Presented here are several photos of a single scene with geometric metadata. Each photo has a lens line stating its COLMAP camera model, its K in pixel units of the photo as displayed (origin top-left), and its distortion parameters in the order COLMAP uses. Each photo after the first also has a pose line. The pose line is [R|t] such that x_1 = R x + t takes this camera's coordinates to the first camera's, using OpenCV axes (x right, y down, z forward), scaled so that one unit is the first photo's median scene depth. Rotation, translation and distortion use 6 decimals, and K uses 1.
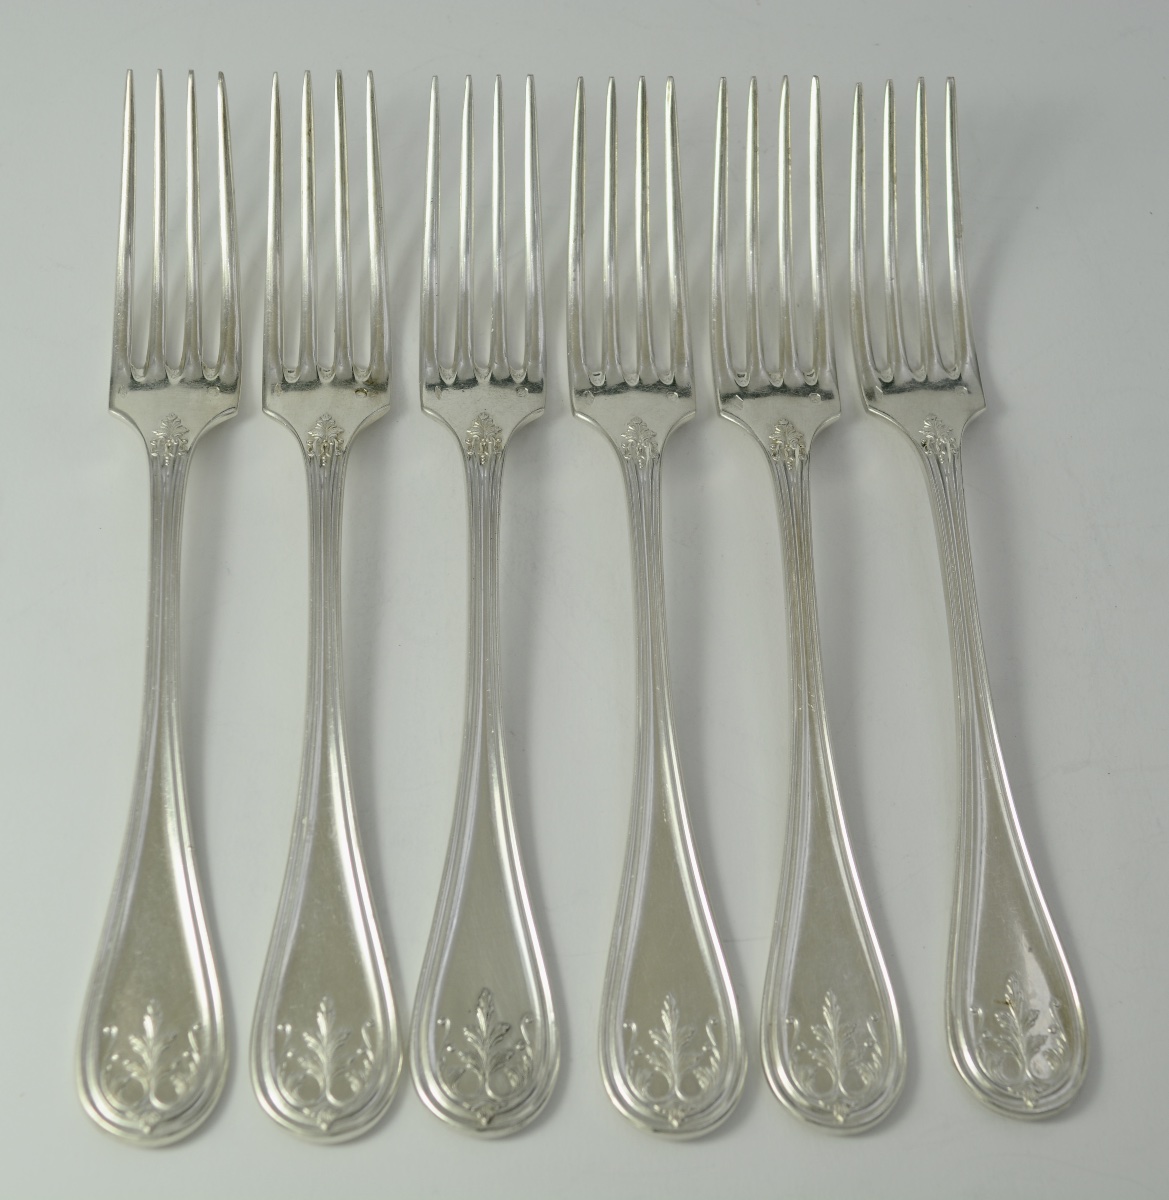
lens RADIAL K [[1780.4, 0, 592.7], [0, 1780.4, 598.6], [0, 0, 1]] dist [0.000951, 0.000000]
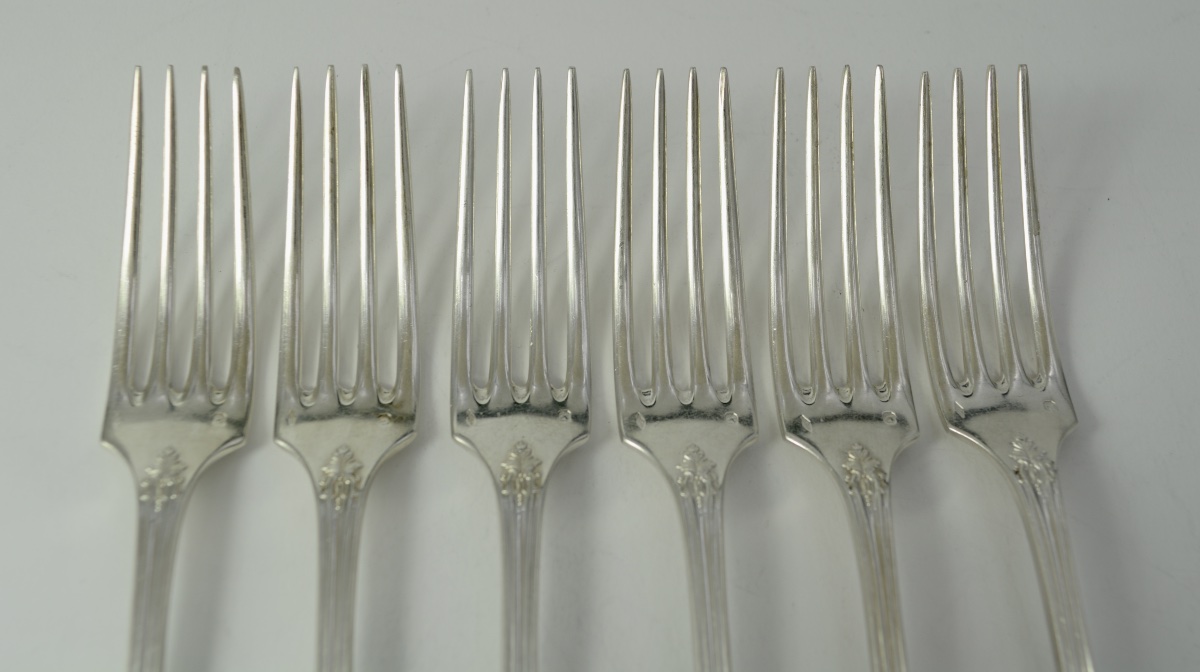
lens RADIAL K [[1281.9, 0, 590.9], [0, 1281.9, 337.8], [0, 0, 1]] dist [0.019709, 0.000000]
pose [[0.999820, -0.006114, -0.017962, -0.014293], [0.004801, 0.997376, -0.072233, -0.107151], [0.018356, 0.072134, 0.997226, 0.349573]]
